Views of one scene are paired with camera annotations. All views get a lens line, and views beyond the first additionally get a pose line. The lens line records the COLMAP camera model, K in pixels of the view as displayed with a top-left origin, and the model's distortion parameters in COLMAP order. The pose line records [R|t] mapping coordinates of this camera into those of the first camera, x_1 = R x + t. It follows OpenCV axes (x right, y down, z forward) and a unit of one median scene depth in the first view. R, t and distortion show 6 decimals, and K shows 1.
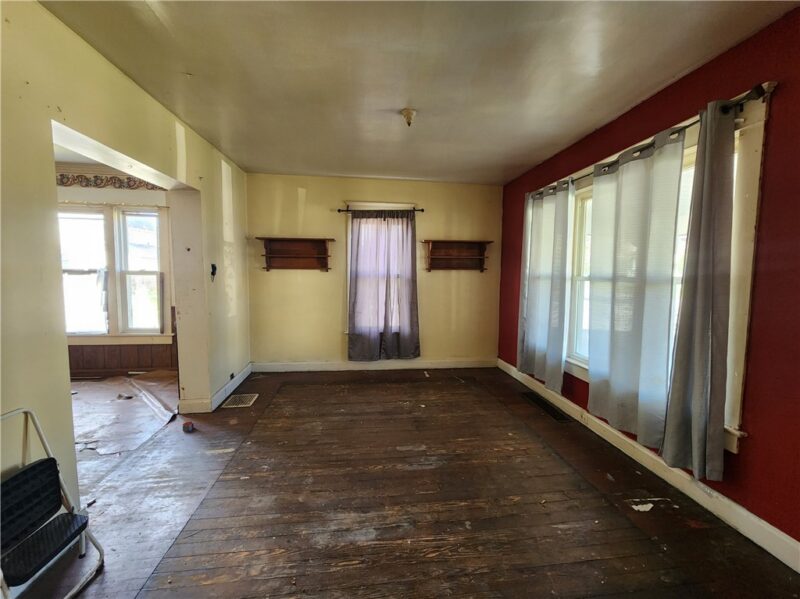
lens RADIAL K [[339.1, 0, 406.0], [0, 339.1, 297.6], [0, 0, 1]] dist [-0.001089, 0.000524]
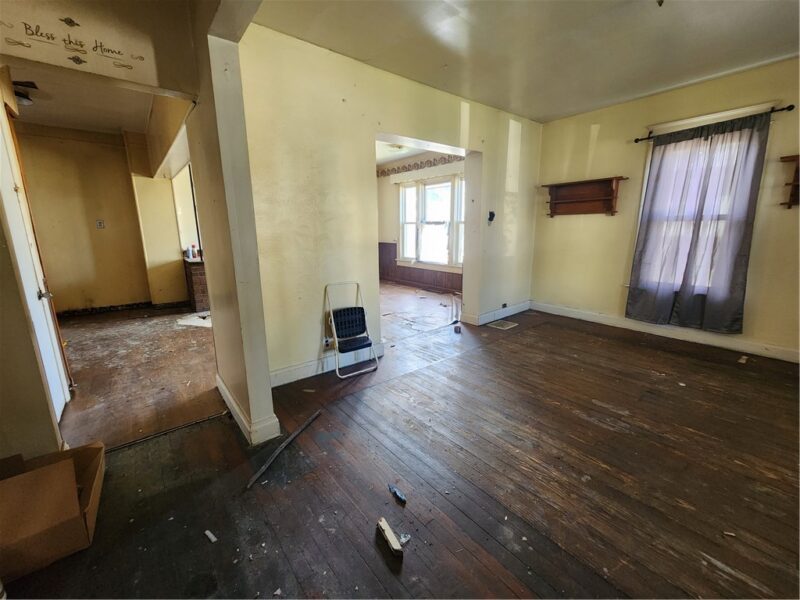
lens RADIAL K [[330.9, 0, 401.6], [0, 330.9, 298.7], [0, 0, 1]] dist [0.000765, 0.000356]
pose [[0.522350, 0.162654, -0.837075, 0.267921], [-0.048735, 0.985729, 0.161128, 0.029692], [0.851337, -0.043371, 0.522823, 0.054666]]
